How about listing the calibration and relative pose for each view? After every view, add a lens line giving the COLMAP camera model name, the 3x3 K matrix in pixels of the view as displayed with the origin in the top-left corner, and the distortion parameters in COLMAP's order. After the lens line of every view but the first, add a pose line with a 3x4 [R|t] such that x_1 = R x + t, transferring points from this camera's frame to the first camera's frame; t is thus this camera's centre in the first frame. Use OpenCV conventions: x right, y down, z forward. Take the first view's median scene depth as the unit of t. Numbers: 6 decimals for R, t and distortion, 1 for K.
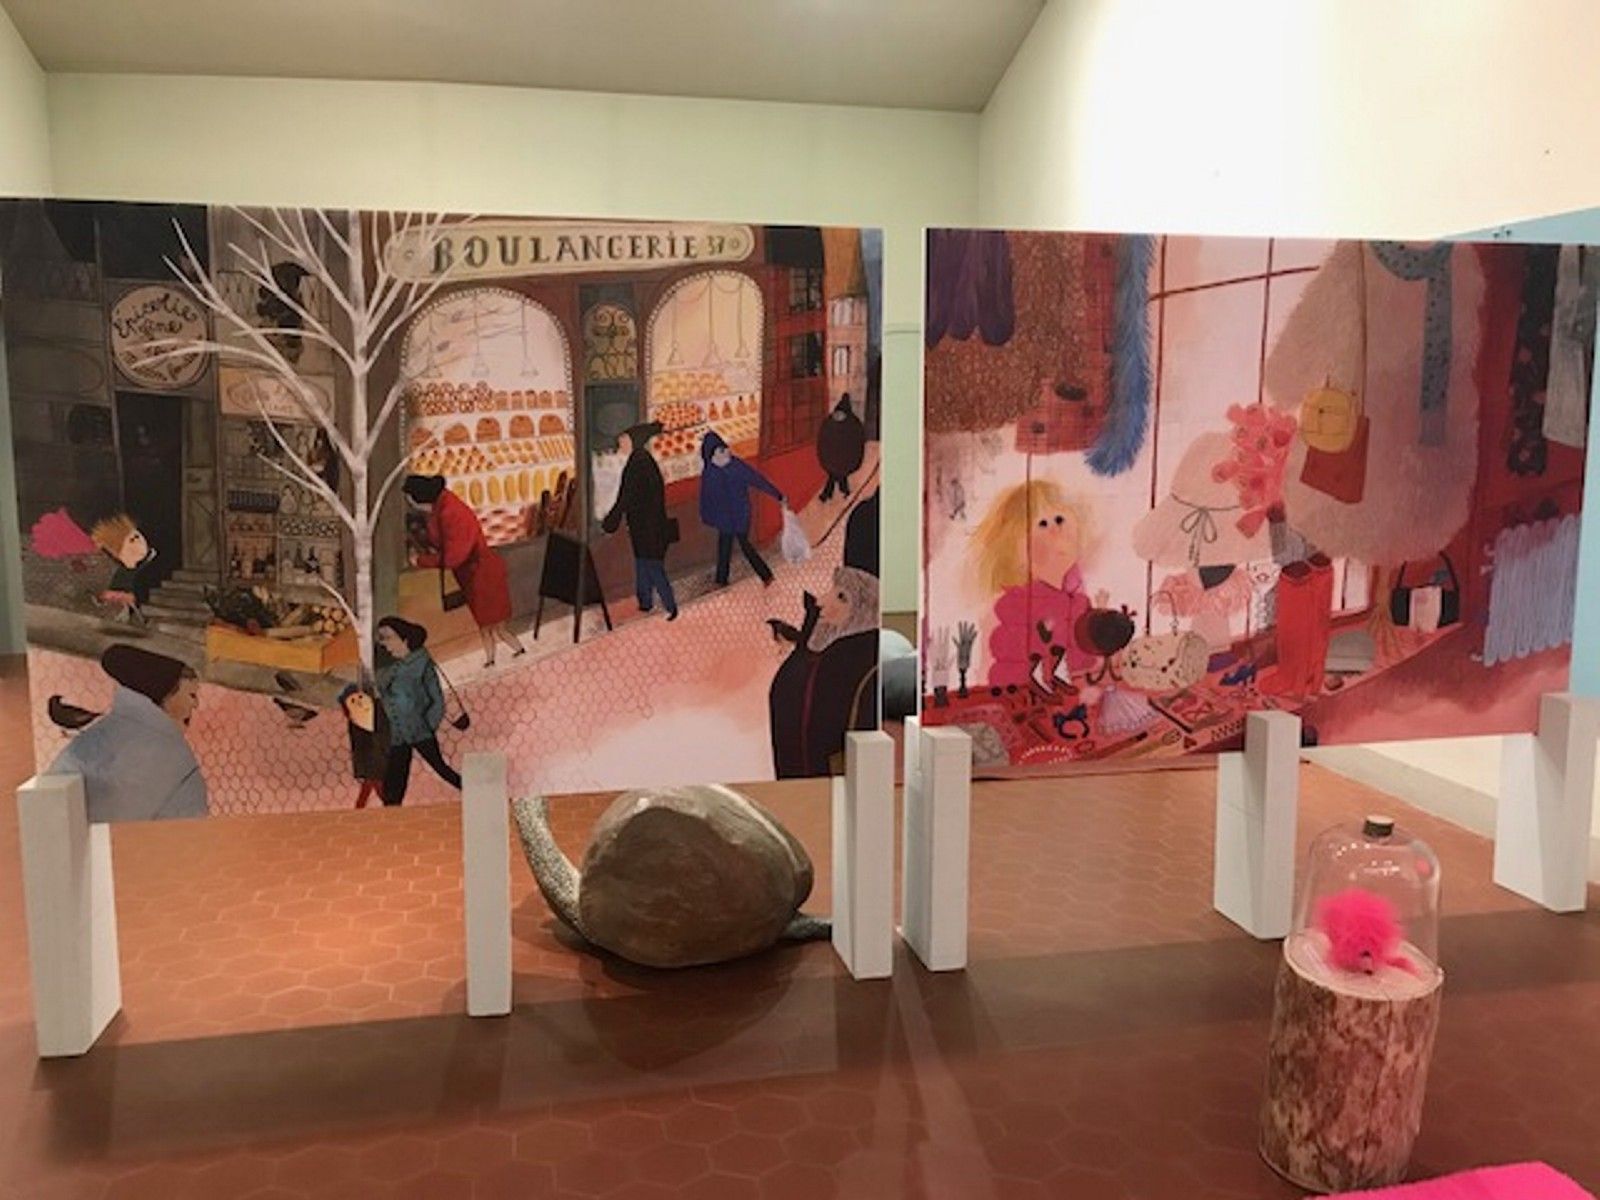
lens RADIAL K [[1283.3, 0, 797.7], [0, 1283.3, 596.3], [0, 0, 1]] dist [0.005795, -0.011943]
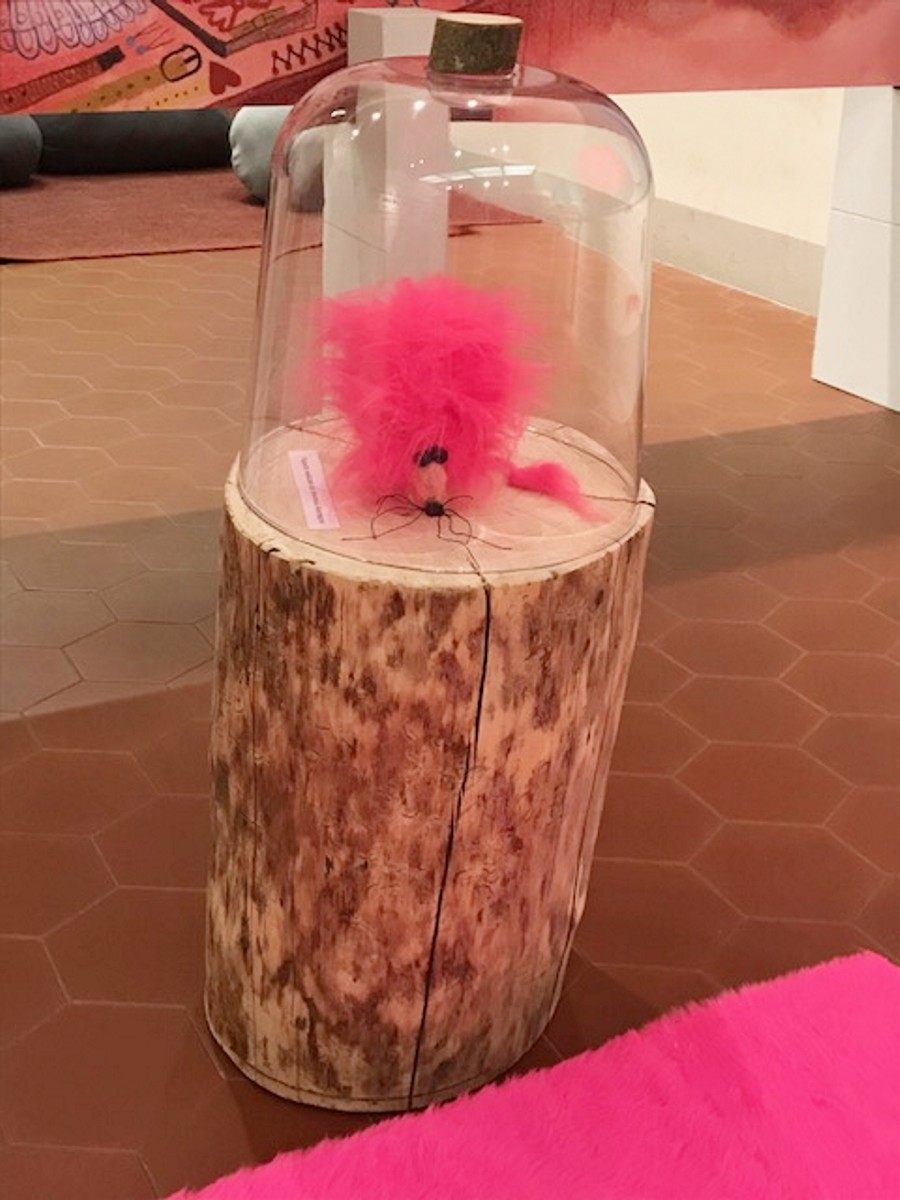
lens RADIAL K [[1604.9, 0, 449.9], [0, 1604.9, 601.0], [0, 0, 1]] dist [0.075930, 0.000000]
pose [[0.963517, -0.084016, 0.254118, 0.340759], [0.007943, 0.958011, 0.286620, 0.197085], [-0.267529, -0.274145, 0.923728, 0.610699]]
